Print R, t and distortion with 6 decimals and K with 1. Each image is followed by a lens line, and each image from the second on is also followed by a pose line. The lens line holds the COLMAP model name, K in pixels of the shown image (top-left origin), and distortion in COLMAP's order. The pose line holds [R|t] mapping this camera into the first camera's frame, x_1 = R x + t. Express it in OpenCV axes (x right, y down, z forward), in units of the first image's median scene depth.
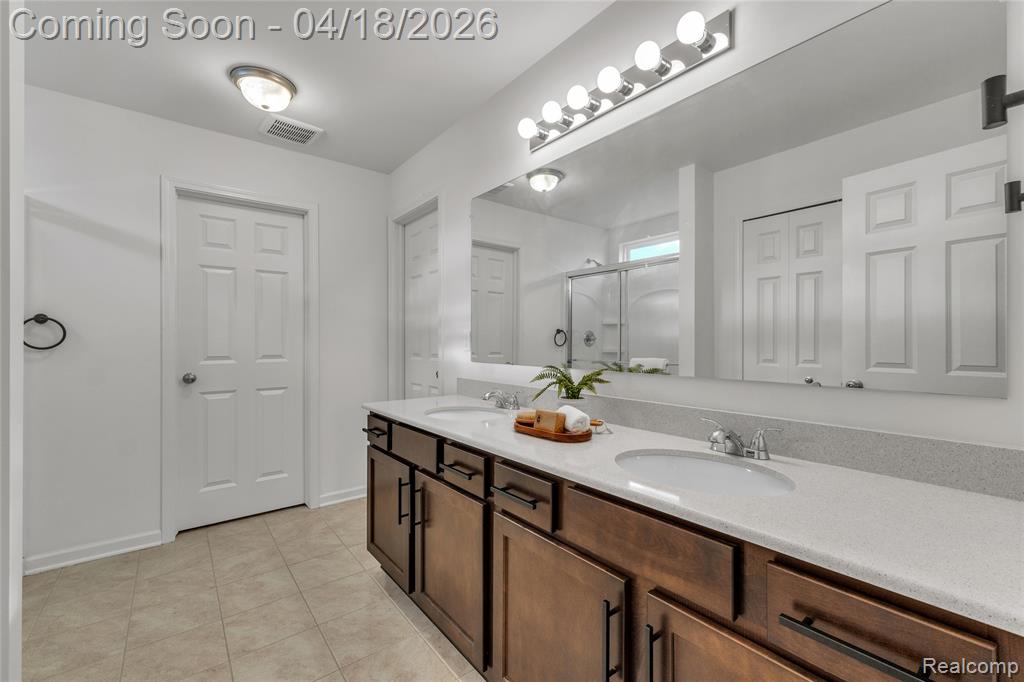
lens RADIAL K [[422.6, 0, 514.7], [0, 422.6, 343.7], [0, 0, 1]] dist [-0.007936, 0.001237]
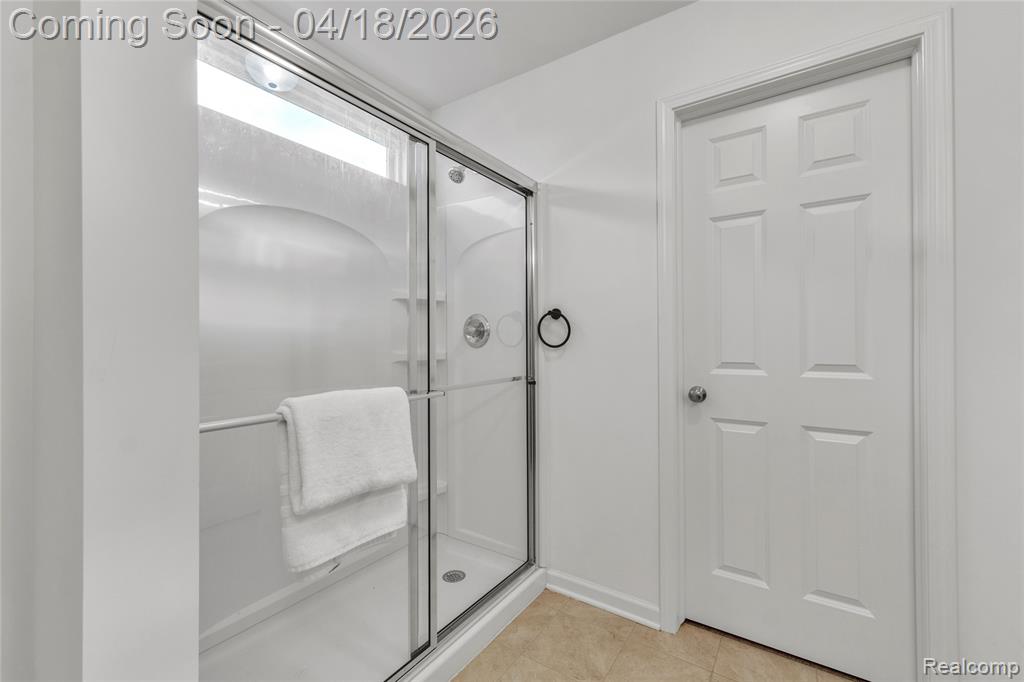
lens RADIAL K [[435.6, 0, 513.6], [0, 435.6, 335.2], [0, 0, 1]] dist [-0.001002, 0.000159]
pose [[0.303724, -0.000191, -0.952760, -0.213250], [0.005131, 0.999986, 0.001435, -0.012250], [0.952746, -0.005324, 0.303720, 0.521012]]
